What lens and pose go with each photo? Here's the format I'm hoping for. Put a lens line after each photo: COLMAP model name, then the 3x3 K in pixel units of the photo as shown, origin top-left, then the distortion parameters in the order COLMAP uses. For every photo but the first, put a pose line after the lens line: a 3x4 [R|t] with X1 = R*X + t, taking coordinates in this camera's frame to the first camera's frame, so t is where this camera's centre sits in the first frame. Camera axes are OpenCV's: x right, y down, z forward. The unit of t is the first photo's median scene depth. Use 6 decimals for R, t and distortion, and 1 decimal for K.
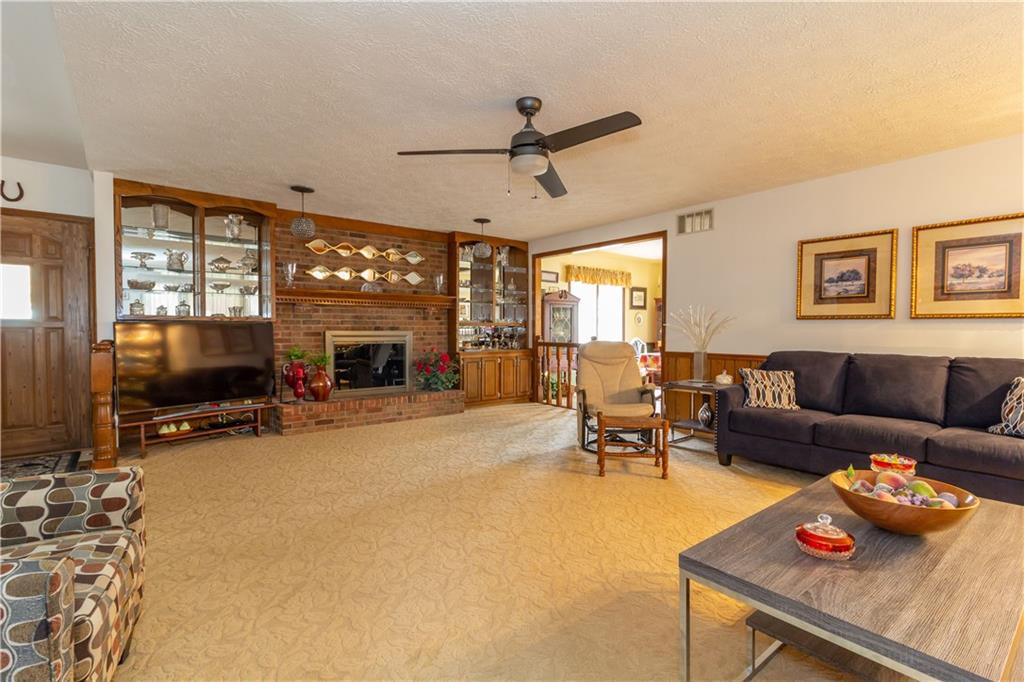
lens RADIAL K [[490.4, 0, 520.3], [0, 490.4, 340.5], [0, 0, 1]] dist [0.006451, 0.000083]
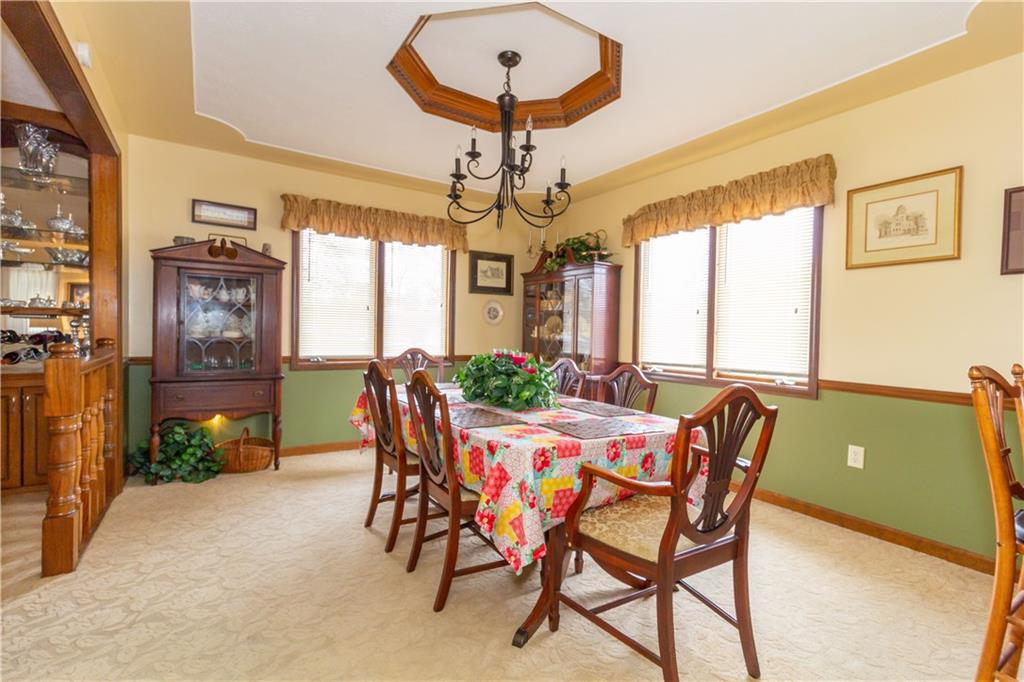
lens RADIAL K [[484.1, 0, 508.5], [0, 484.1, 342.7], [0, 0, 1]] dist [0.003967, 0.000595]
pose [[0.991384, 0.020657, -0.129351, 0.535245], [-0.020903, 0.999781, -0.000543, -0.015763], [0.129311, 0.003242, 0.991599, 0.770694]]
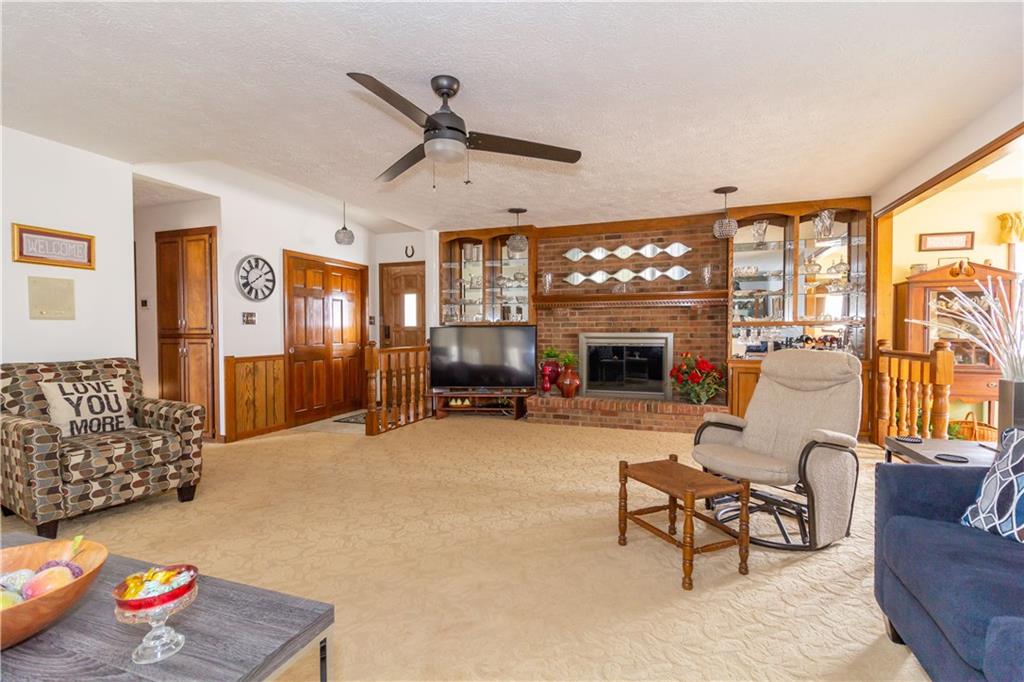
lens RADIAL K [[484.1, 0, 508.5], [0, 484.1, 342.7], [0, 0, 1]] dist [0.003967, 0.000595]
pose [[0.491744, 0.016911, -0.870575, 0.425515], [-0.015408, 0.999824, 0.010719, -0.006496], [0.870603, 0.008142, 0.491918, 0.332989]]
